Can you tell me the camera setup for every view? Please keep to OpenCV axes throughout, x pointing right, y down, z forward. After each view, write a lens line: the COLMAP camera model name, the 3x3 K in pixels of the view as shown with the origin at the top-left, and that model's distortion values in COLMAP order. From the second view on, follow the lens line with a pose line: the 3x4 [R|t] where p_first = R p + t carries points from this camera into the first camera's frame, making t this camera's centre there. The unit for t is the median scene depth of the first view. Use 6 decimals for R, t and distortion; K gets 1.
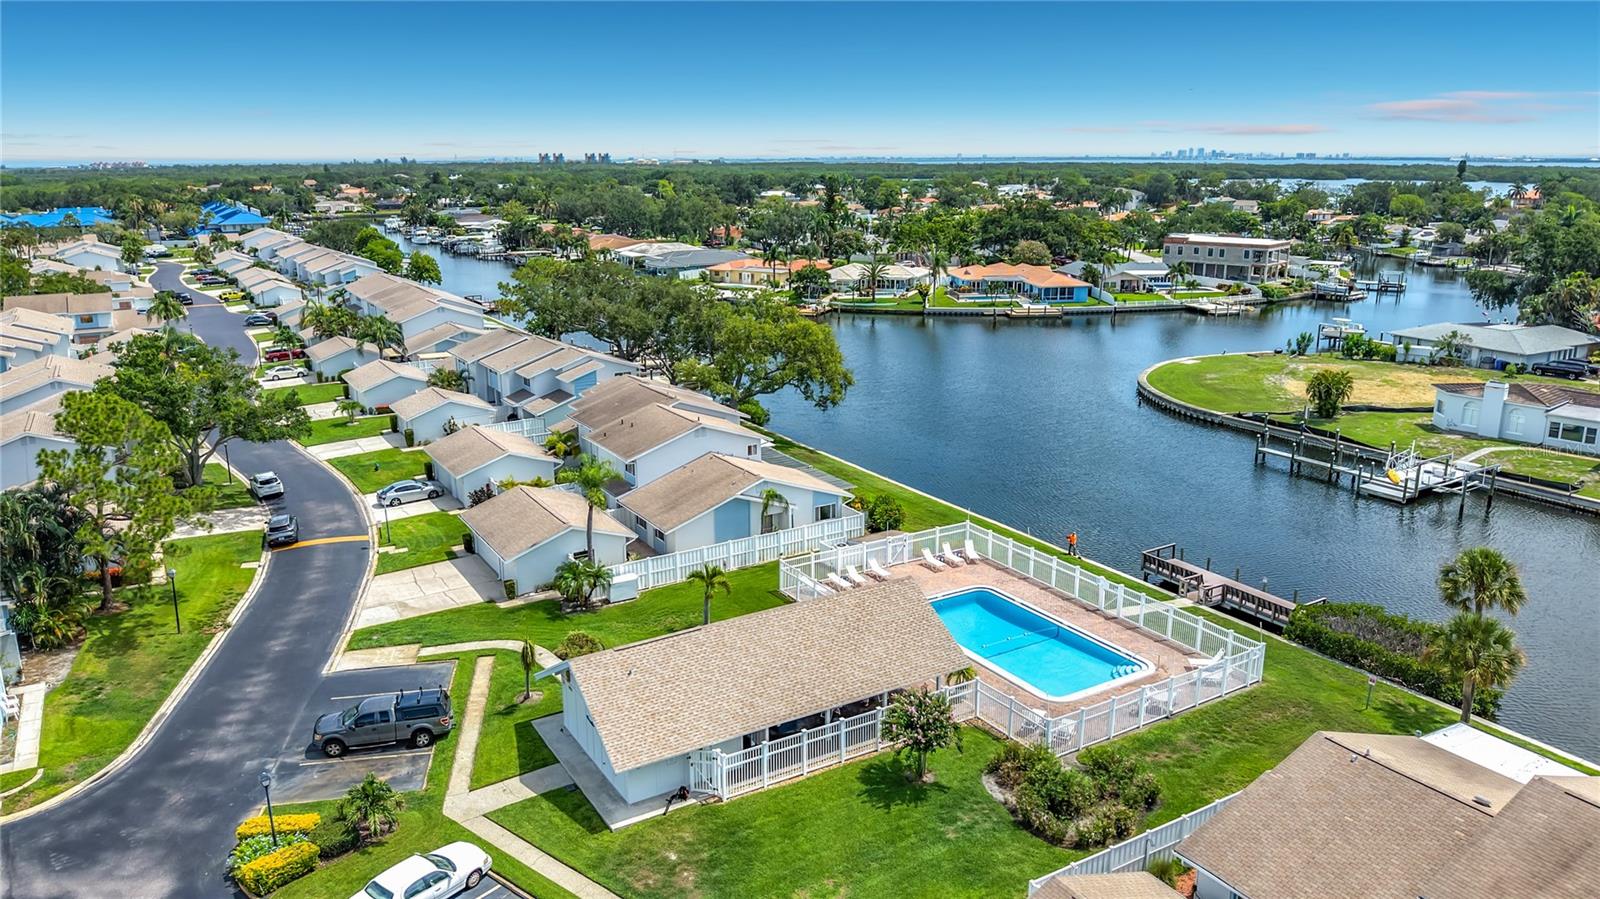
lens RADIAL K [[1125.0, 0, 800.7], [0, 1125.0, 447.5], [0, 0, 1]] dist [-0.020877, 0.001269]
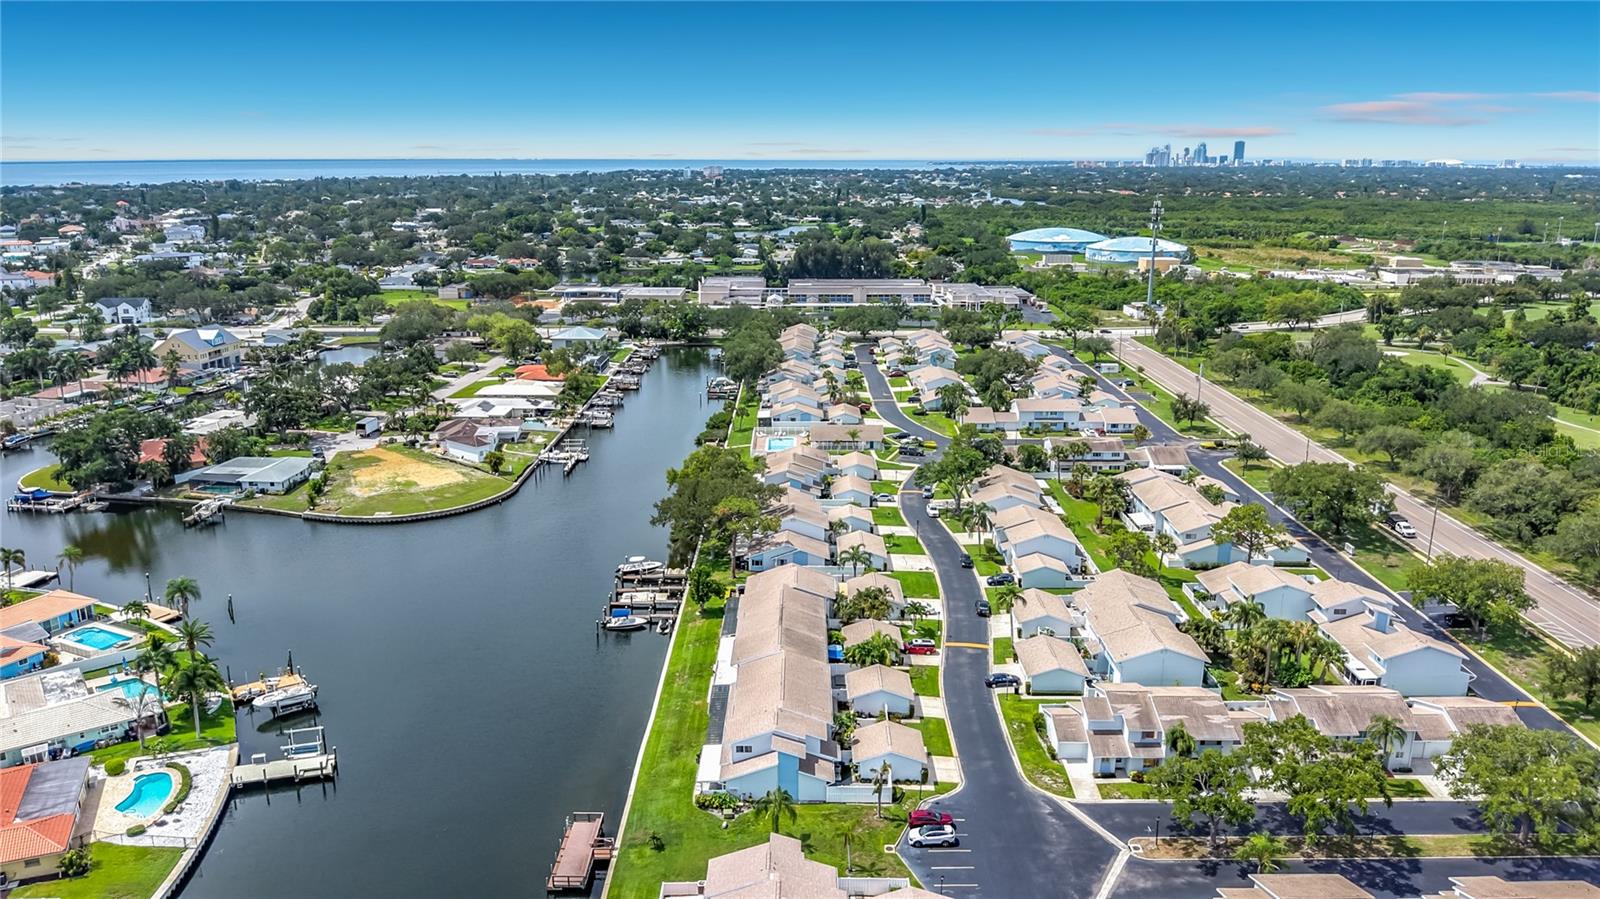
lens RADIAL K [[1136.8, 0, 794.5], [0, 1136.8, 425.4], [0, 0, 1]] dist [0.000225, -0.022292]
pose [[-0.854101, -0.116283, 0.506941, -1.286532], [0.131702, 0.894566, 0.427090, -1.095696], [-0.503156, 0.431543, -0.748735, 2.591891]]
